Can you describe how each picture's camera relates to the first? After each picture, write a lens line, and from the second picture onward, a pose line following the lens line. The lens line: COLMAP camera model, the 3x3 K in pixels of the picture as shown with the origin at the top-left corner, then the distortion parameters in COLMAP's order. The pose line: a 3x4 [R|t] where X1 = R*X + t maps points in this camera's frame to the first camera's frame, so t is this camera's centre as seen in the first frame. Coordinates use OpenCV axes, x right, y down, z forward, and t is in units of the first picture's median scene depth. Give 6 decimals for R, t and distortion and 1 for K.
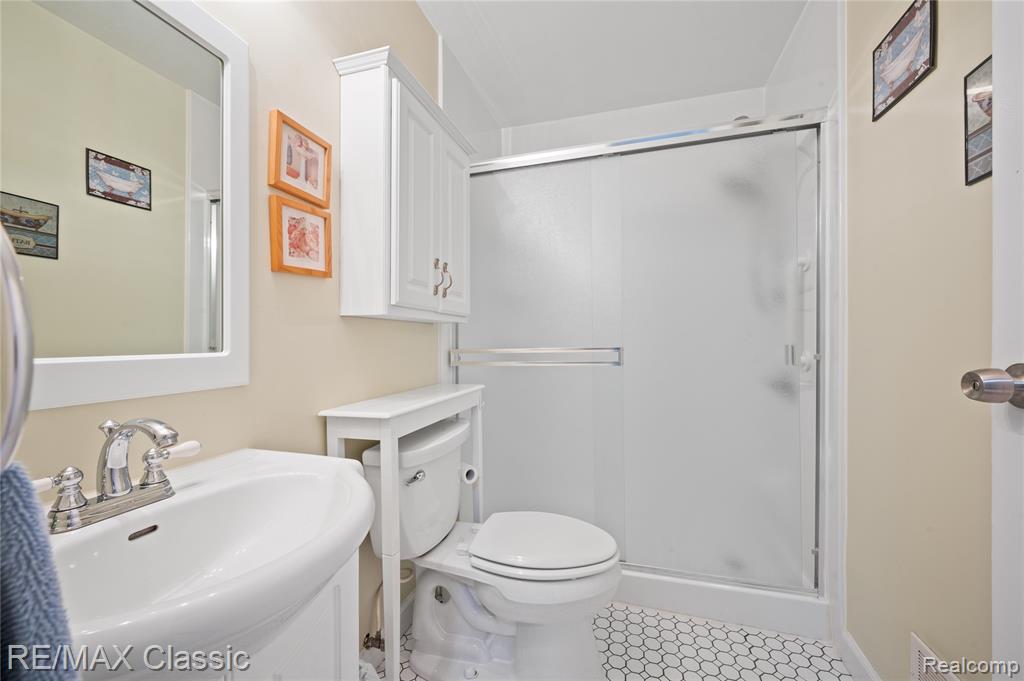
lens RADIAL K [[404.2, 0, 508.7], [0, 404.2, 340.7], [0, 0, 1]] dist [-0.001391, 0.000413]
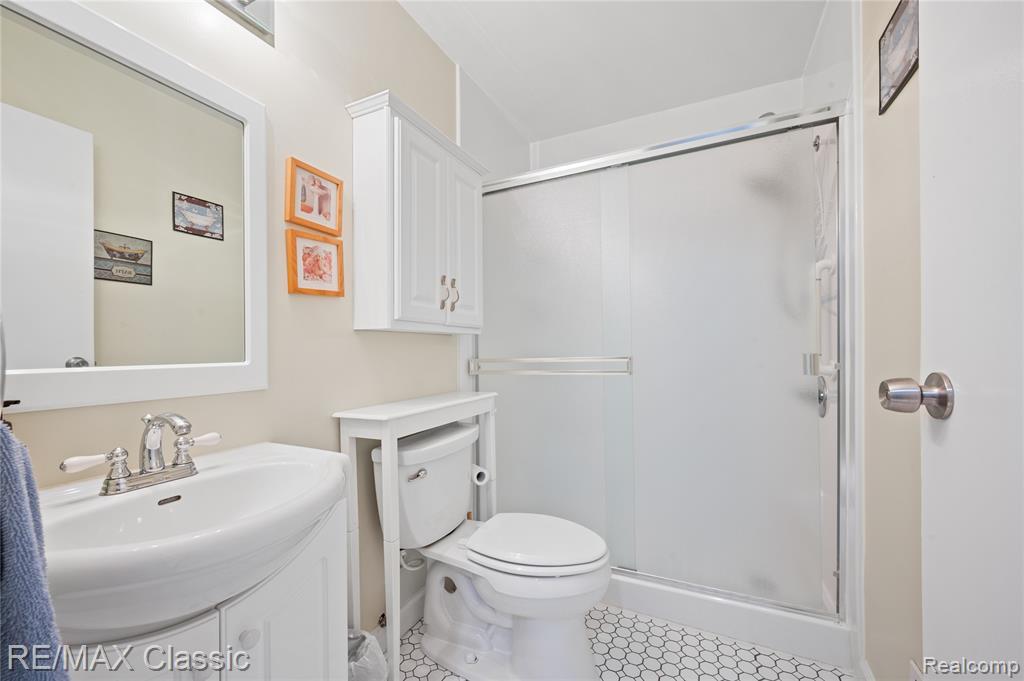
lens RADIAL K [[410.1, 0, 512.6], [0, 410.1, 350.4], [0, 0, 1]] dist [-0.000375, 0.000089]
pose [[0.987895, -0.004786, -0.155051, 0.190697], [0.005060, 0.999986, 0.001372, -0.002846], [0.155042, -0.002139, 0.987906, -0.065882]]
